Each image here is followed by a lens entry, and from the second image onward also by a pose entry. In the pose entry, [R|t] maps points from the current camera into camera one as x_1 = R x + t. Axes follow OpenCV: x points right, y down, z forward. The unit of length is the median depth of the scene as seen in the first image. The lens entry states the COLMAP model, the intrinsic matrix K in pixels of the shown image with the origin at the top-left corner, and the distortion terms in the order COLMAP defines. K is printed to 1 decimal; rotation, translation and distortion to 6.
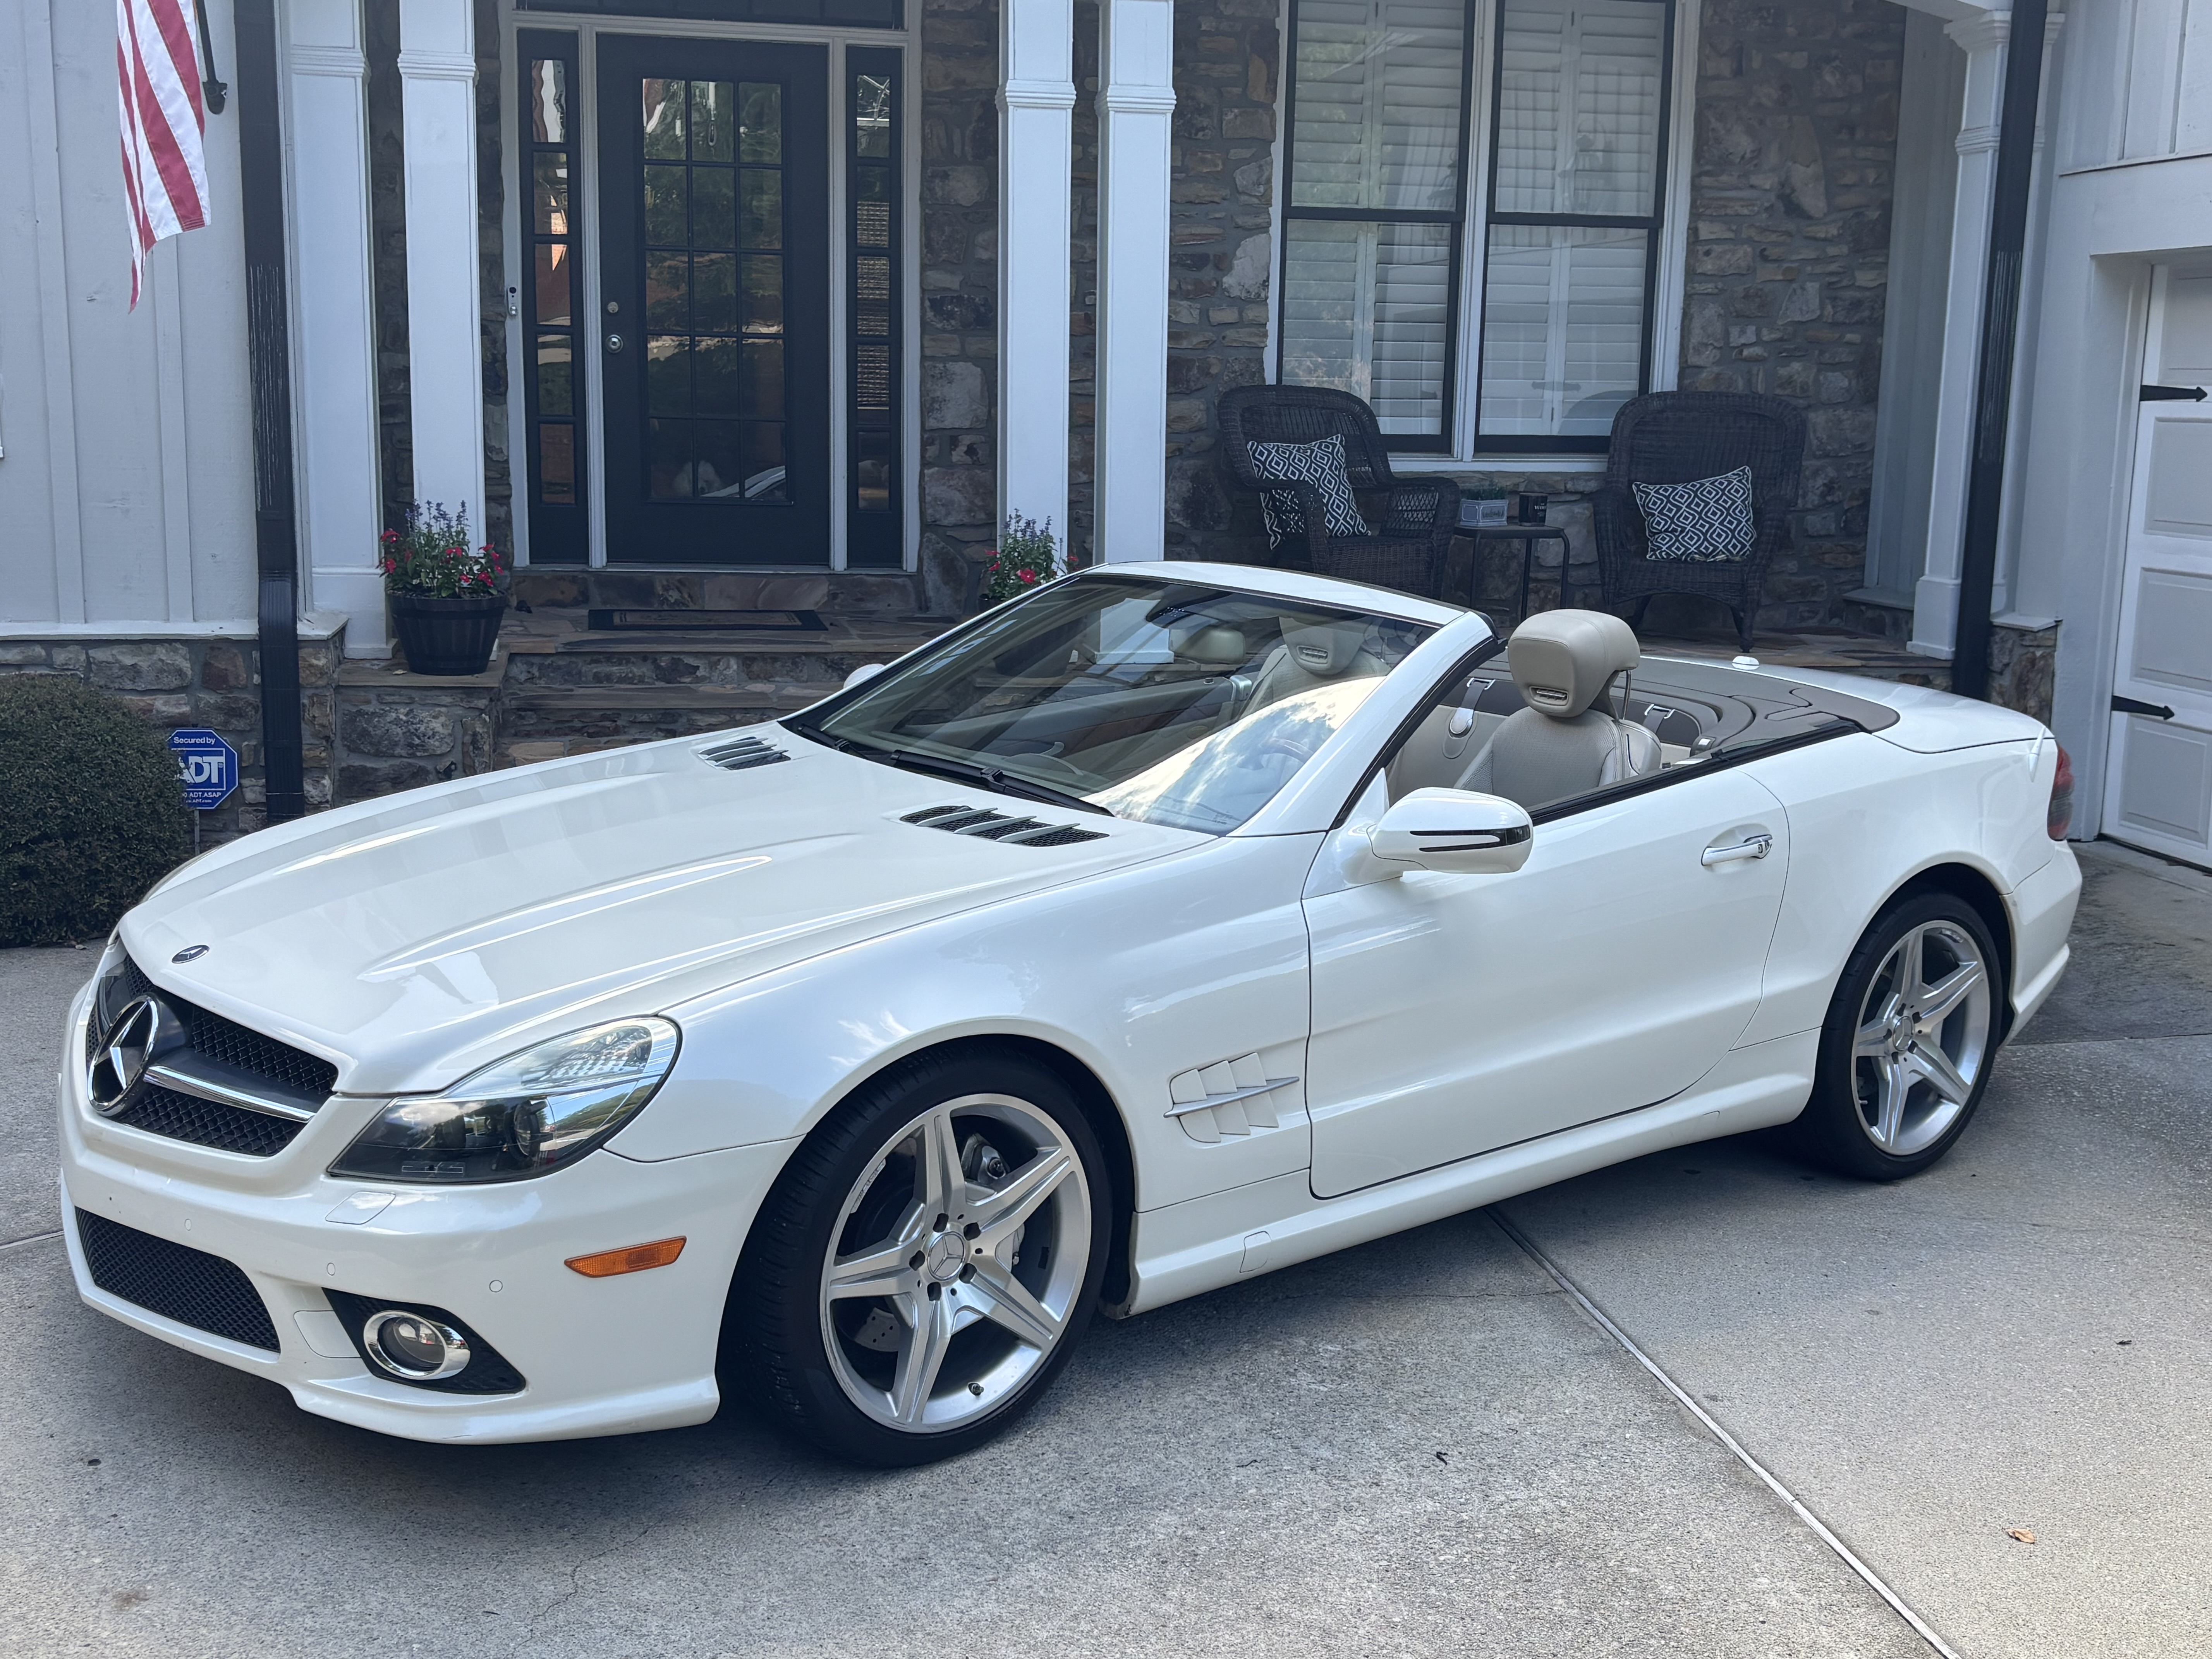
lens RADIAL K [[2429.0, 0, 1114.8], [0, 2429.0, 827.7], [0, 0, 1]] dist [0.003115, 0.000000]
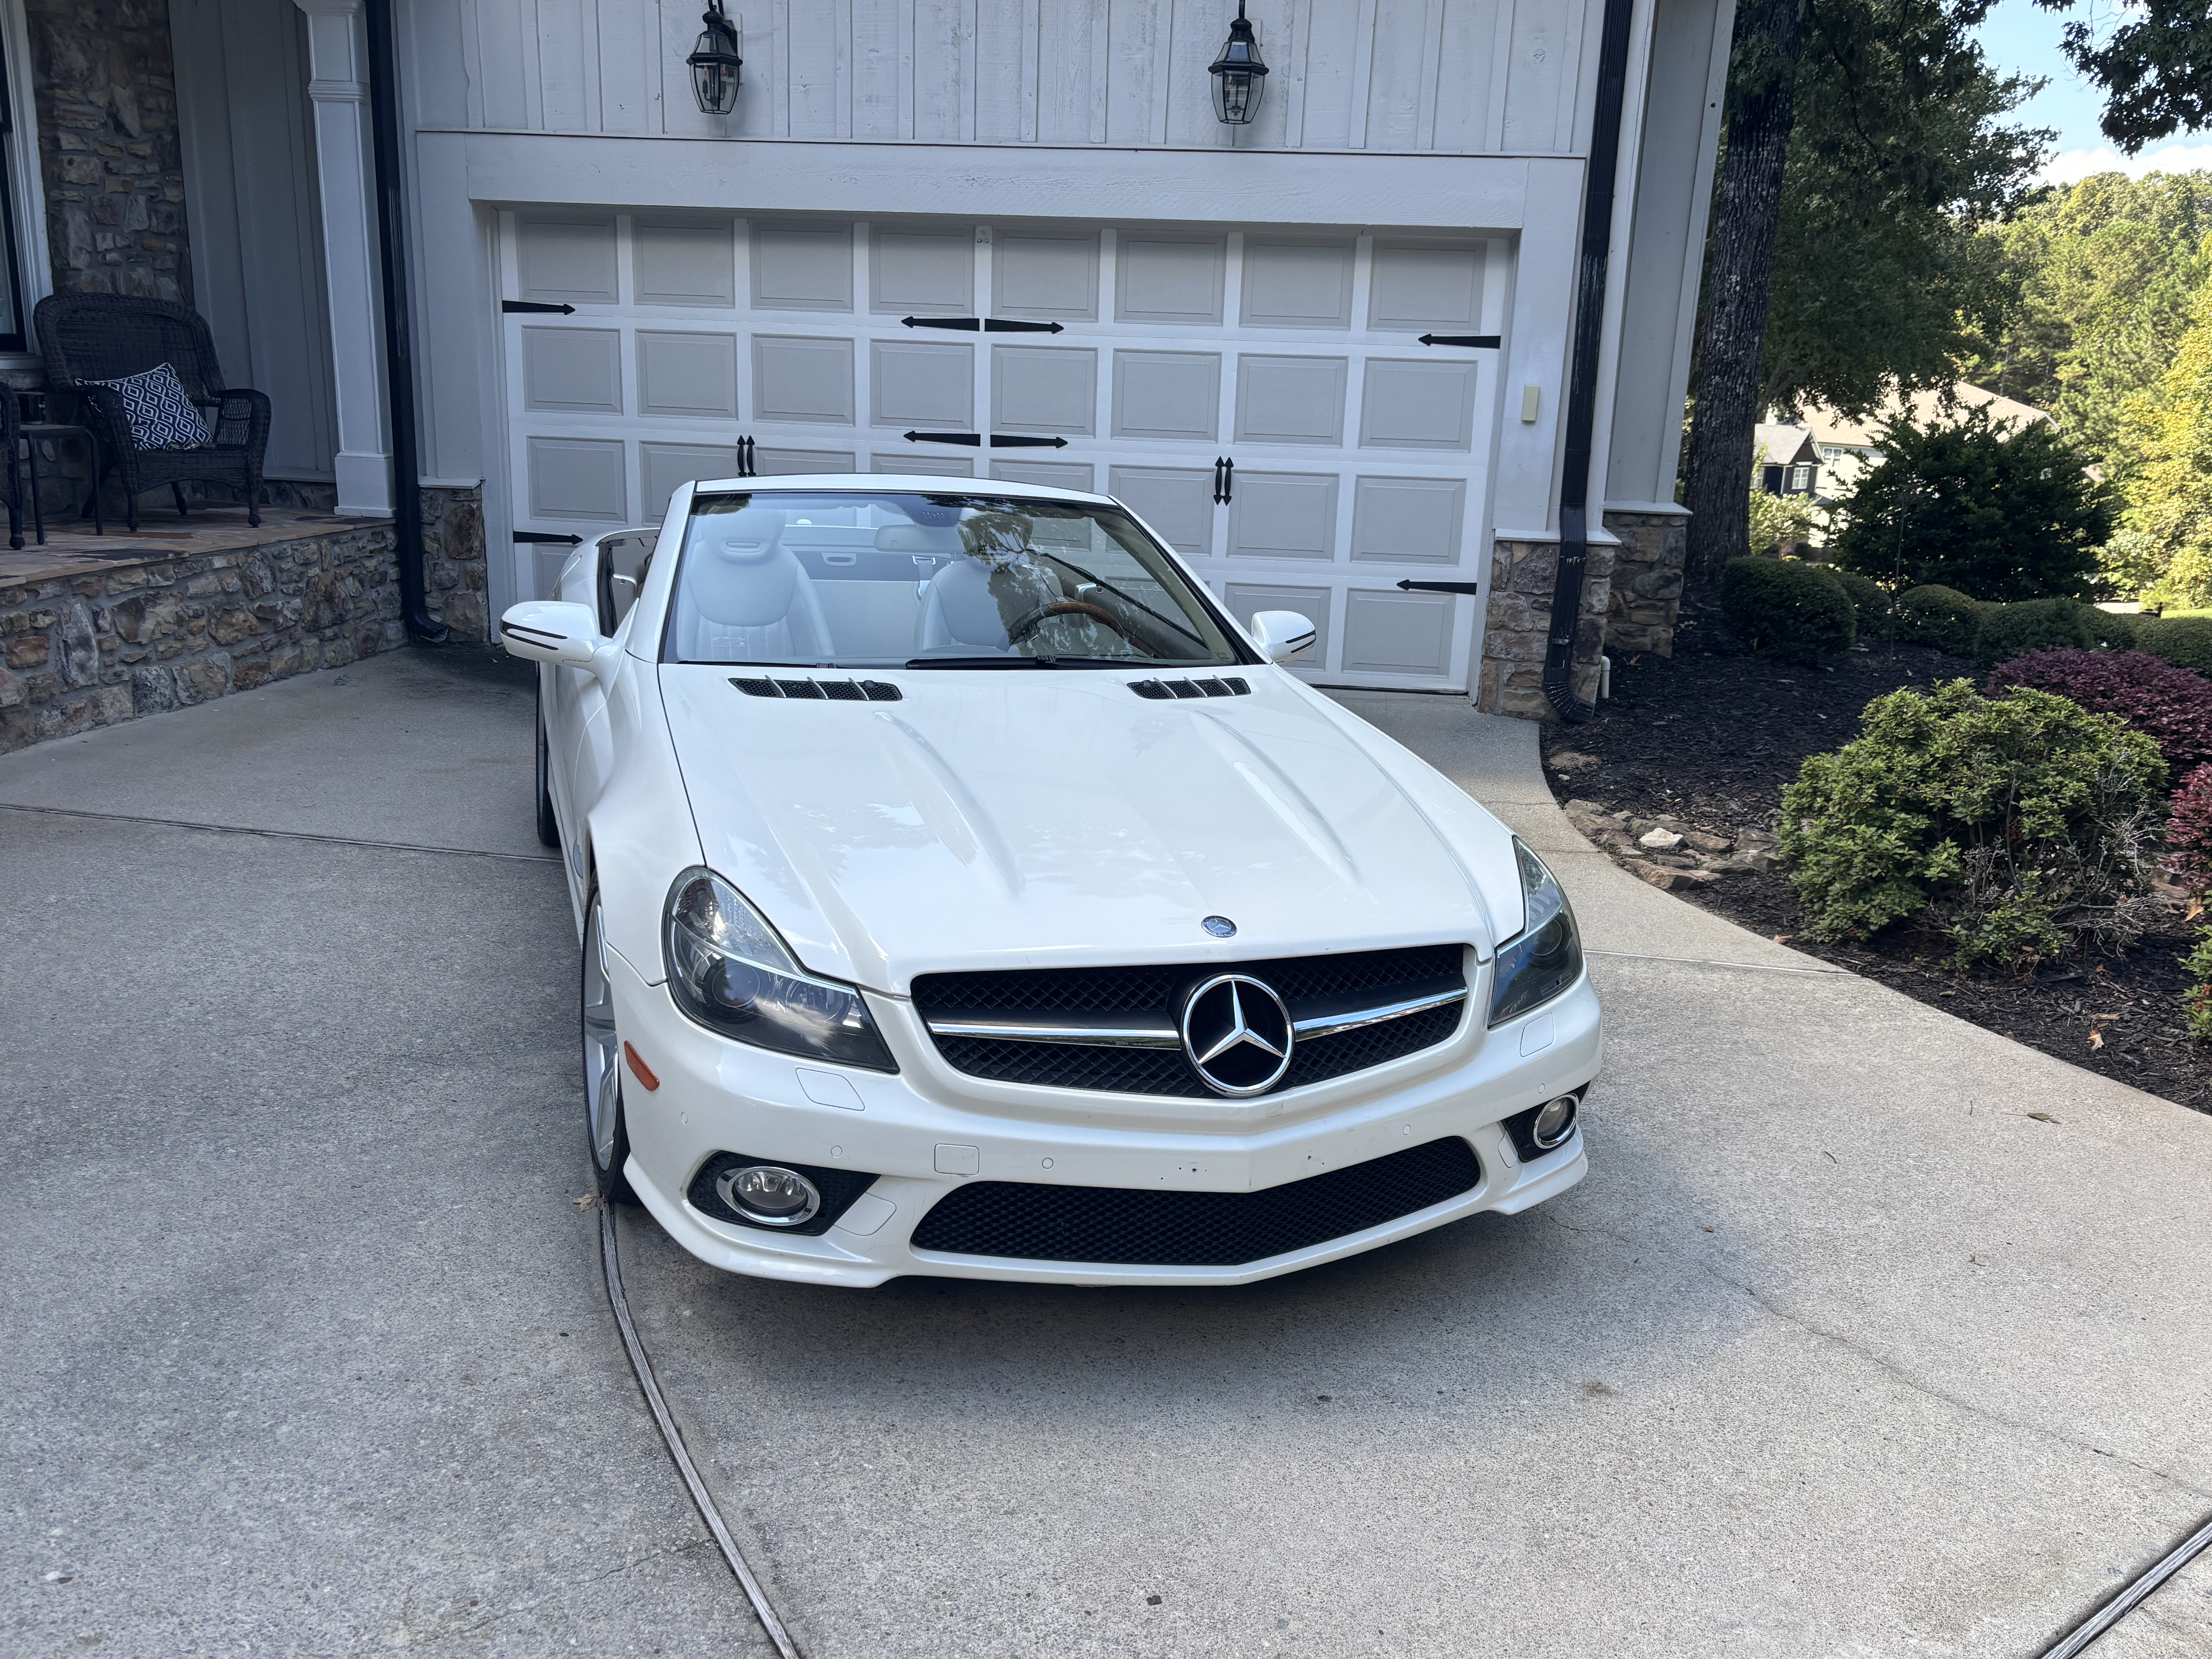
lens RADIAL K [[1810.0, 0, 1092.5], [0, 1810.0, 832.9], [0, 0, 1]] dist [0.035571, -0.041941]
pose [[0.372584, -0.246828, 0.894571, -0.385040], [0.136984, 0.968047, 0.210049, -0.054311], [-0.917832, 0.044281, 0.394491, 0.269675]]
